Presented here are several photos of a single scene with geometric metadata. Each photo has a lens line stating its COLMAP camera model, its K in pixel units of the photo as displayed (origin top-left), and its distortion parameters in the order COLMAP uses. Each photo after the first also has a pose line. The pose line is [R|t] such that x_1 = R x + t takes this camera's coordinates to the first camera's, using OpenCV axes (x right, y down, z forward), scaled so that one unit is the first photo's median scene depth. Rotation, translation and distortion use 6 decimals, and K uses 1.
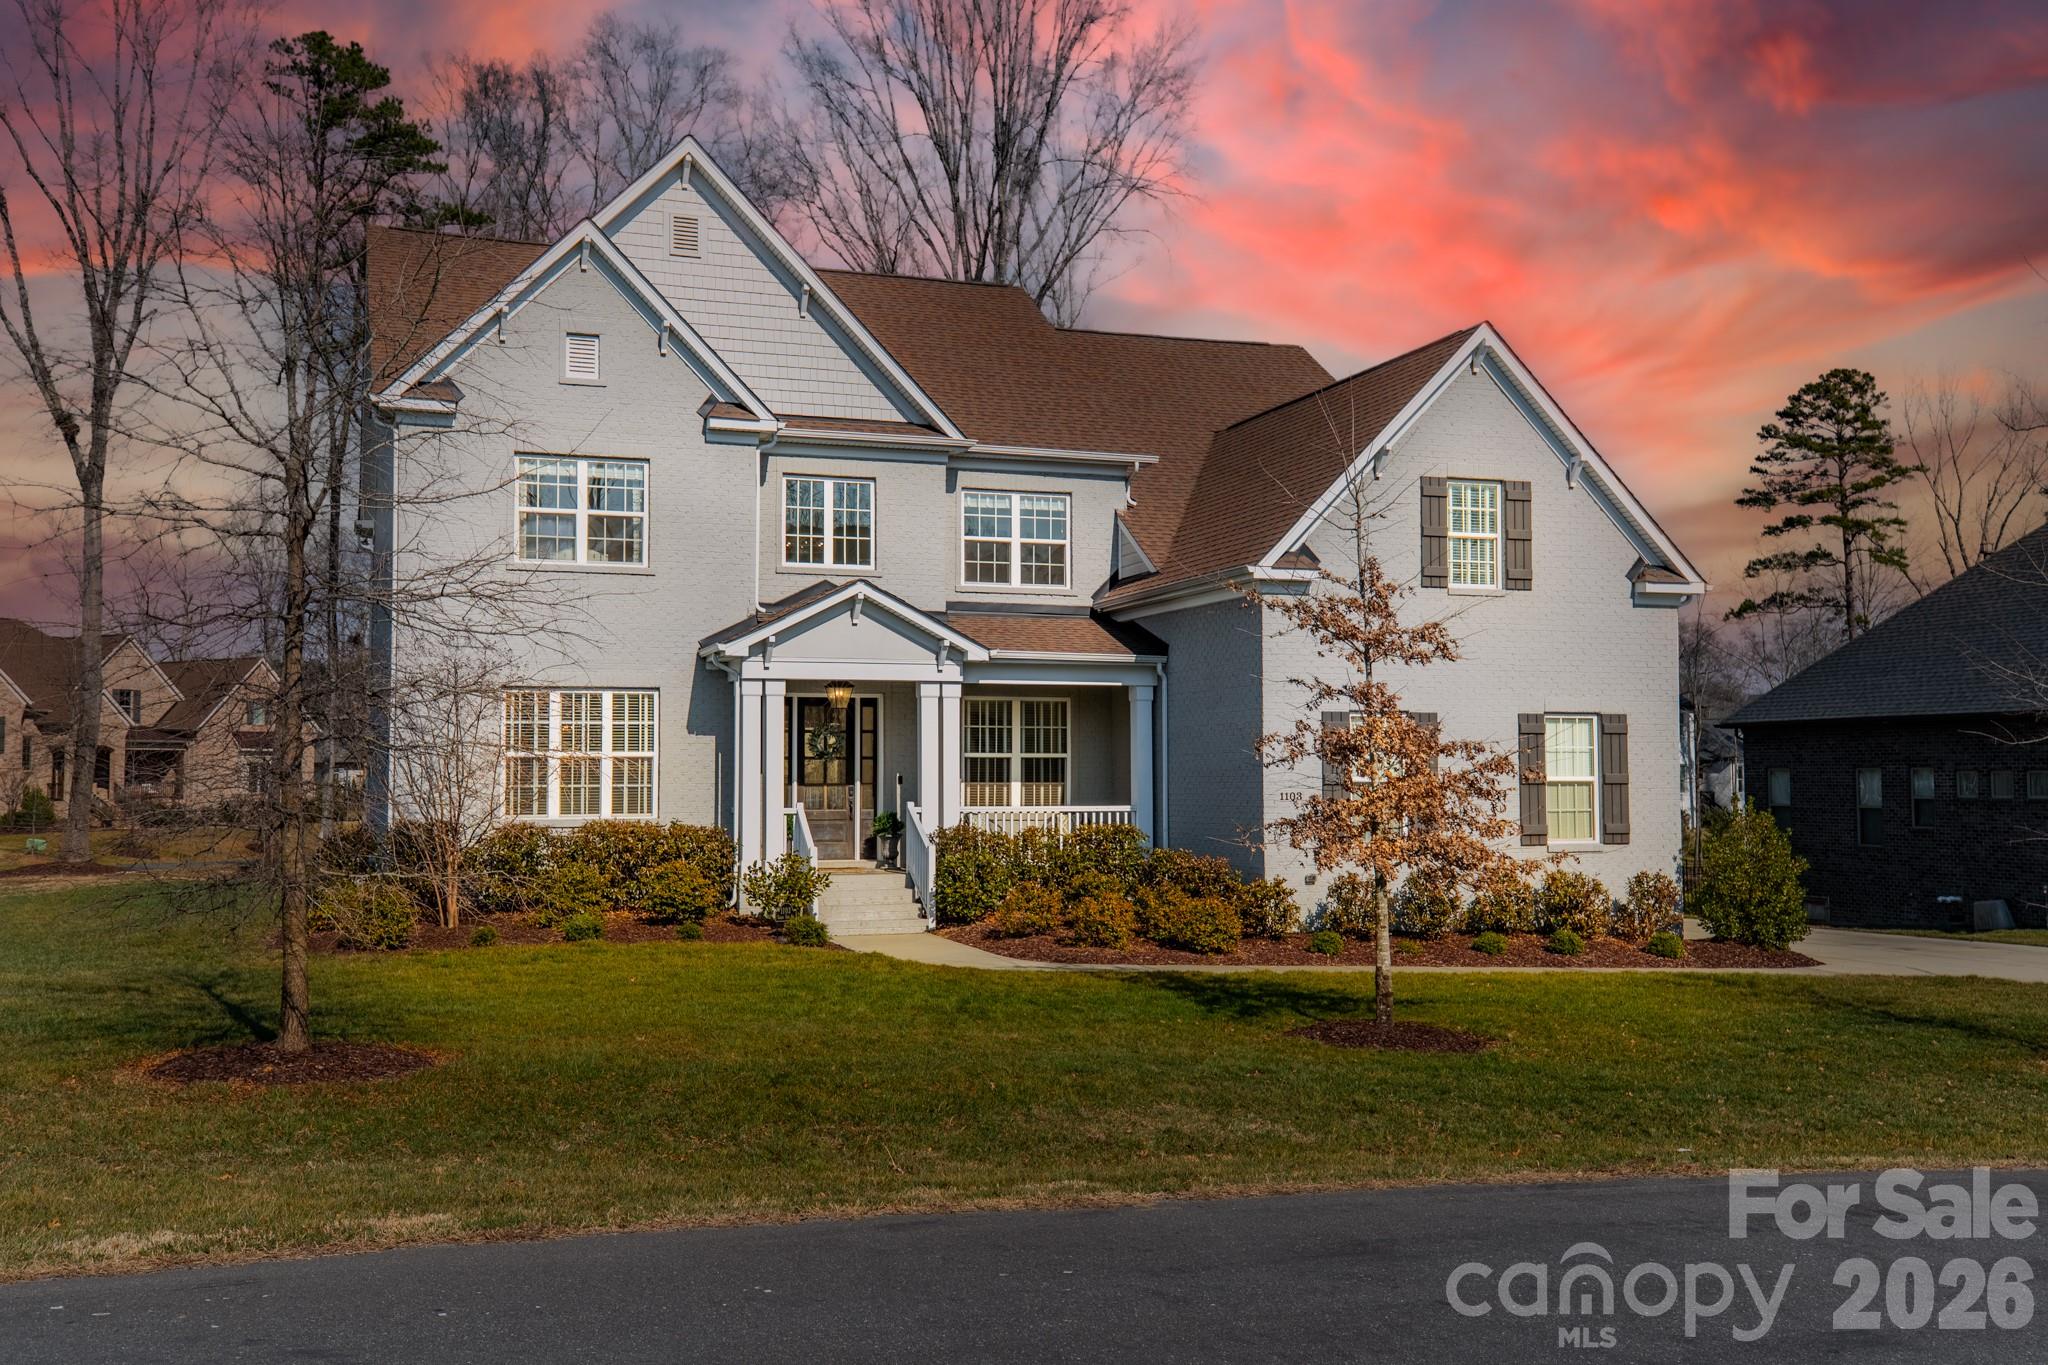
lens RADIAL K [[1954.5, 0, 1021.7], [0, 1954.5, 678.9], [0, 0, 1]] dist [0.057719, 0.000000]
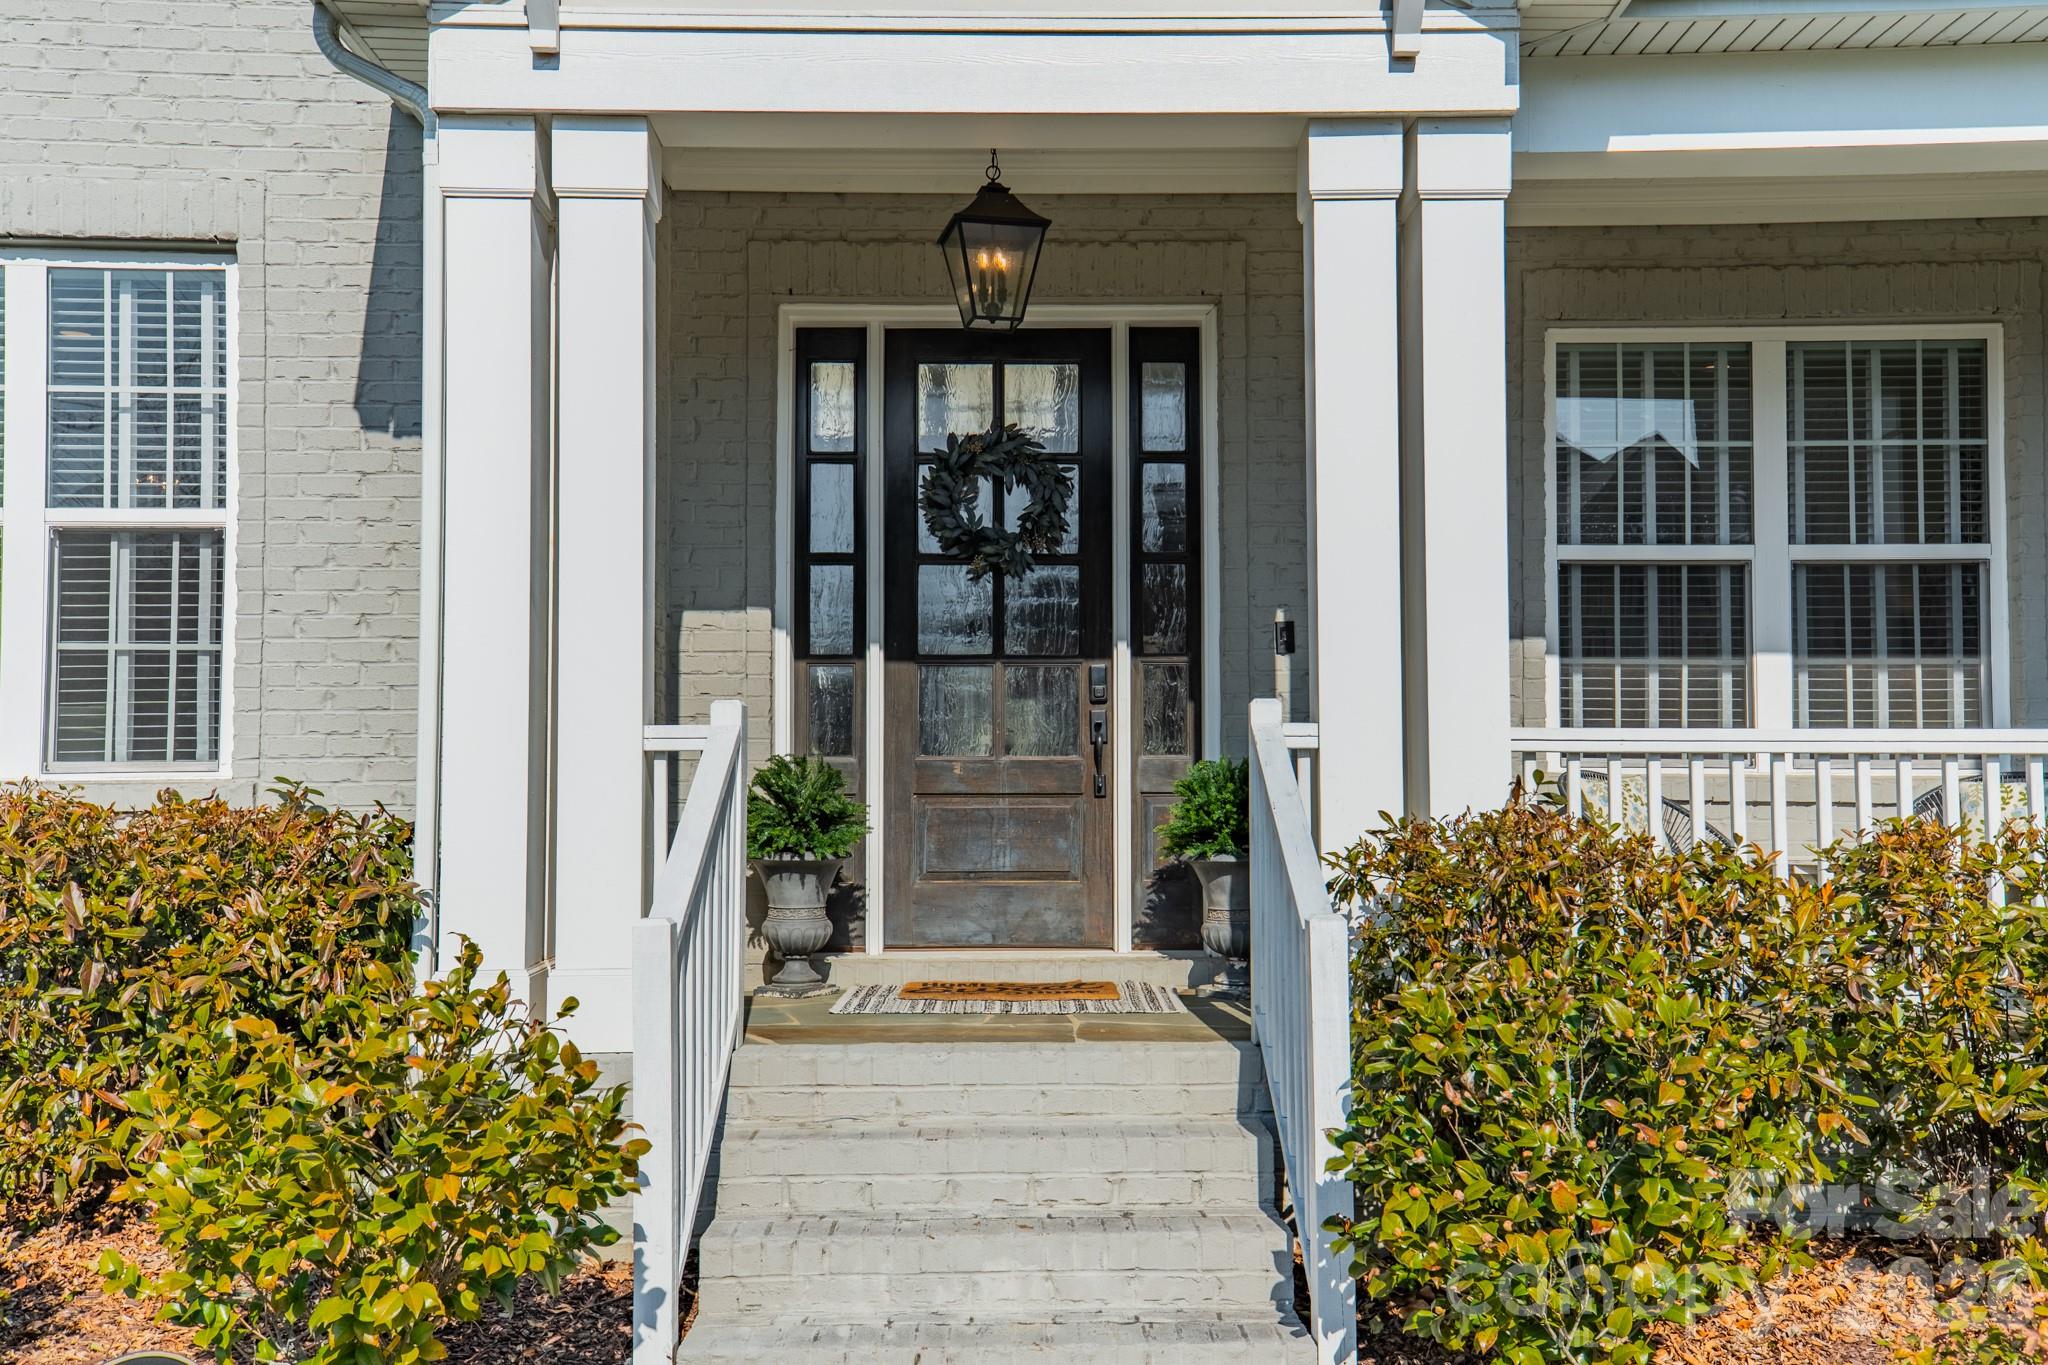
lens RADIAL K [[1954.5, 0, 1013.6], [0, 1954.5, 689.9], [0, 0, 1]] dist [0.057719, 0.000000]
pose [[0.945218, -0.015446, -0.326074, -0.013435], [0.015241, 0.999879, -0.003184, 0.059797], [0.326084, -0.001960, 0.945339, 0.763166]]
